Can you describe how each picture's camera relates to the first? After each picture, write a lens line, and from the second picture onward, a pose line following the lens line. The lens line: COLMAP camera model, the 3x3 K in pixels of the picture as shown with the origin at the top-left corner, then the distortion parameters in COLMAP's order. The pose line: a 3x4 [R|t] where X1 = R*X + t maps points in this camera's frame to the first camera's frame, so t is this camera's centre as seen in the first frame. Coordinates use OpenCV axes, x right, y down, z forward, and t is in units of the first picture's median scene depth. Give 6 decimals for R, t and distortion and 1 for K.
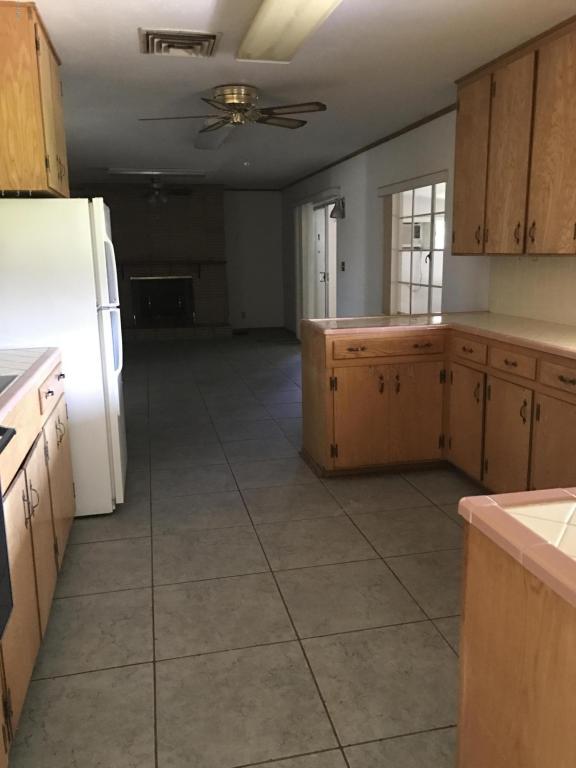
lens RADIAL K [[634.7, 0, 291.9], [0, 634.7, 382.7], [0, 0, 1]] dist [0.017126, 0.004050]
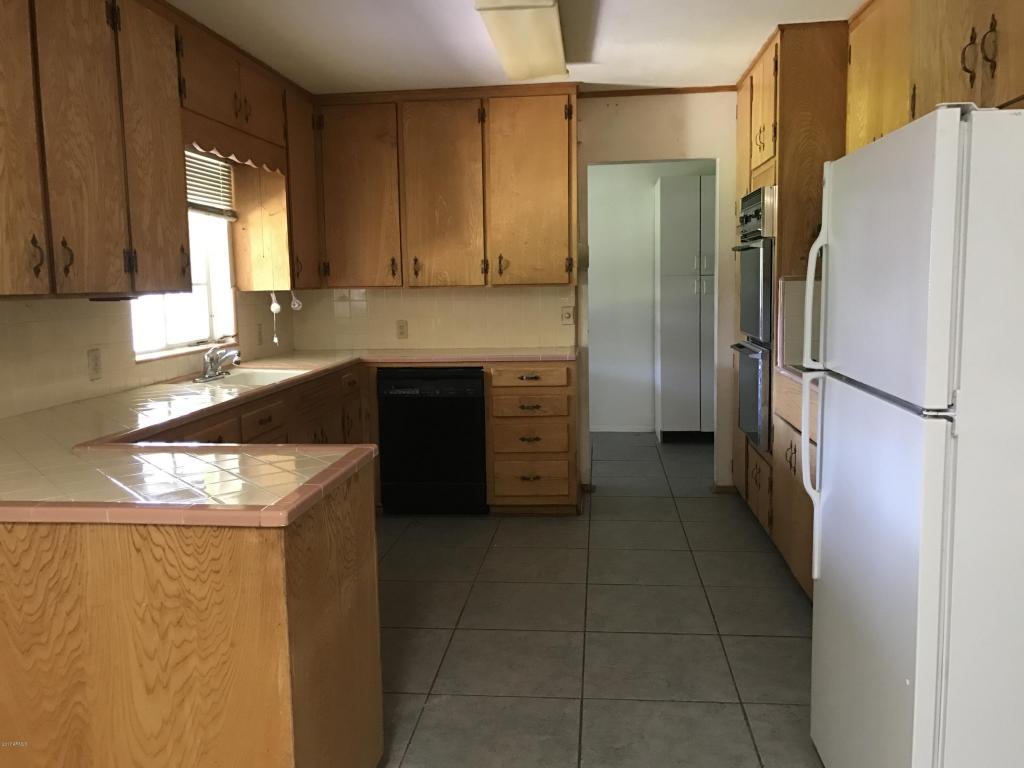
lens RADIAL K [[846.2, 0, 513.8], [0, 846.2, 382.3], [0, 0, 1]] dist [0.017126, 0.004050]
pose [[-0.947431, -0.007893, 0.319863, -0.244598], [0.095467, 0.947186, 0.306145, -0.314553], [-0.305386, 0.320588, -0.896640, 1.546557]]
